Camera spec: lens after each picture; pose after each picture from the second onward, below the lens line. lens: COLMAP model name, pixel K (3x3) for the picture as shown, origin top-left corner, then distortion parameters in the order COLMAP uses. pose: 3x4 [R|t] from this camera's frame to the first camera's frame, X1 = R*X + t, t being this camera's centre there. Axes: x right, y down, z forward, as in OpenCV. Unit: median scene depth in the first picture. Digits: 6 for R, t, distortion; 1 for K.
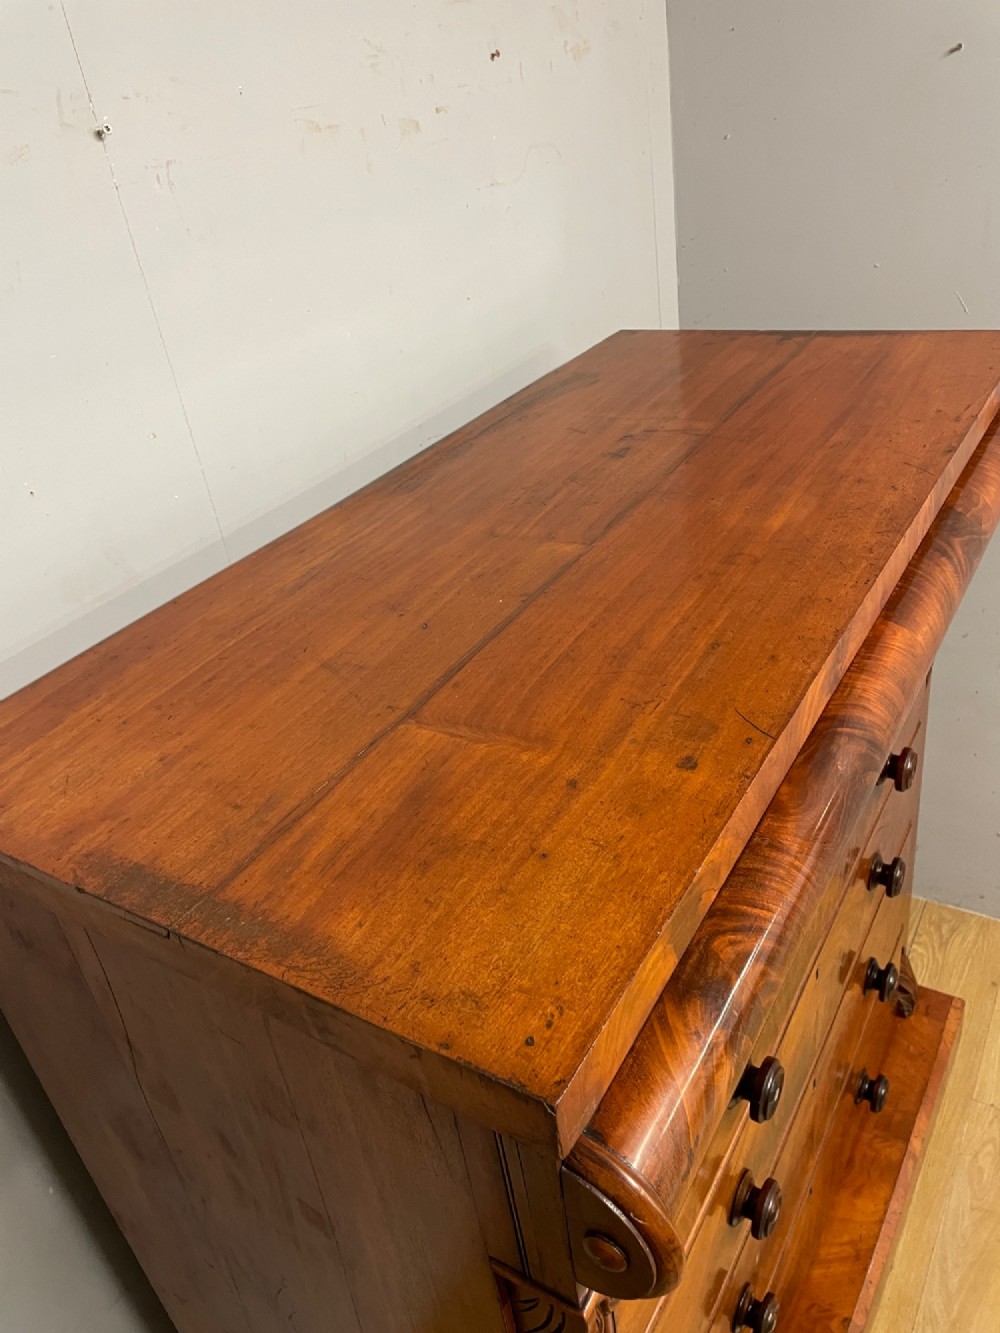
lens RADIAL K [[990.5, 0, 492.0], [0, 990.5, 655.5], [0, 0, 1]] dist [0.086820, -0.106699]
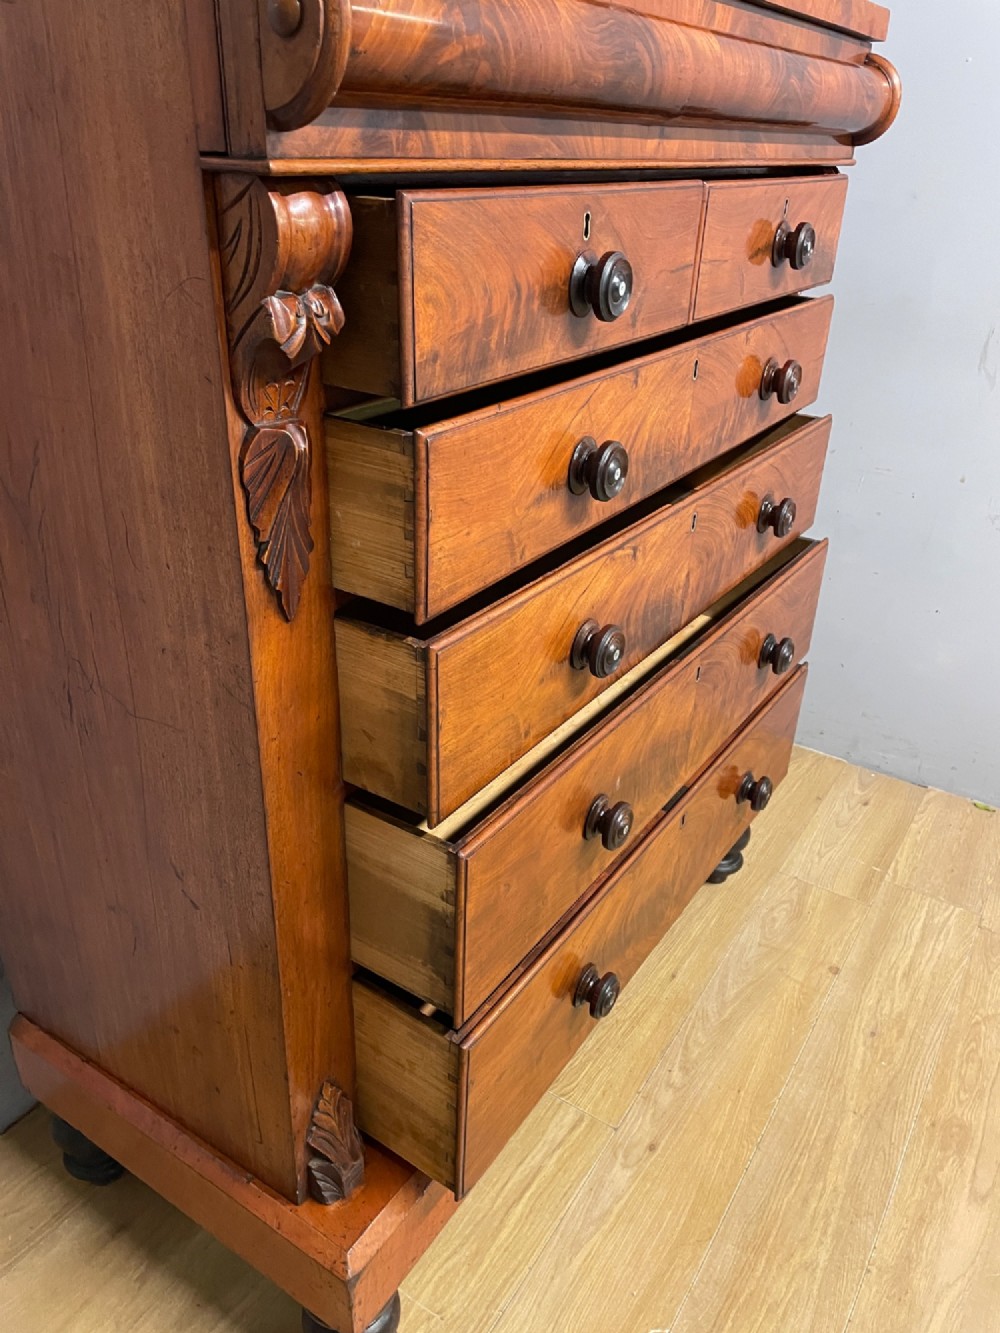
lens RADIAL K [[994.3, 0, 506.5], [0, 994.3, 659.0], [0, 0, 1]] dist [0.087655, -0.110031]
pose [[0.986372, 0.150957, 0.065434, 0.107428], [-0.147086, 0.987276, -0.060434, 0.365207], [-0.073725, 0.049985, 0.996025, -0.033011]]
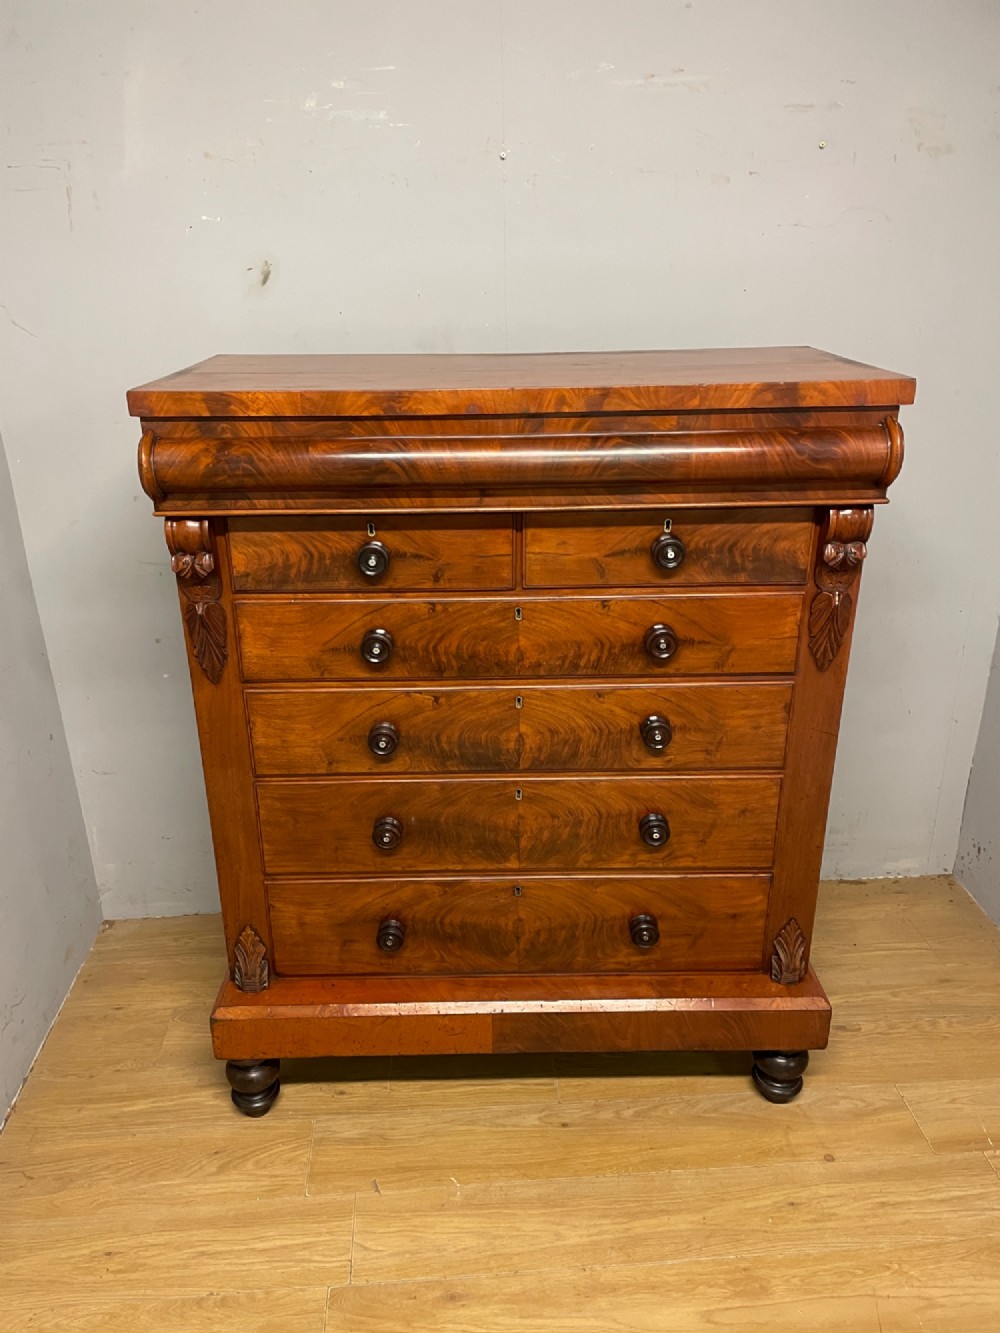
lens RADIAL K [[1005.1, 0, 498.9], [0, 1005.1, 681.3], [0, 0, 1]] dist [0.093052, -0.126286]
pose [[0.543511, 0.446056, -0.711077, 0.926079], [-0.477362, 0.861051, 0.175263, 0.014741], [0.690450, 0.244184, 0.680921, -0.079850]]
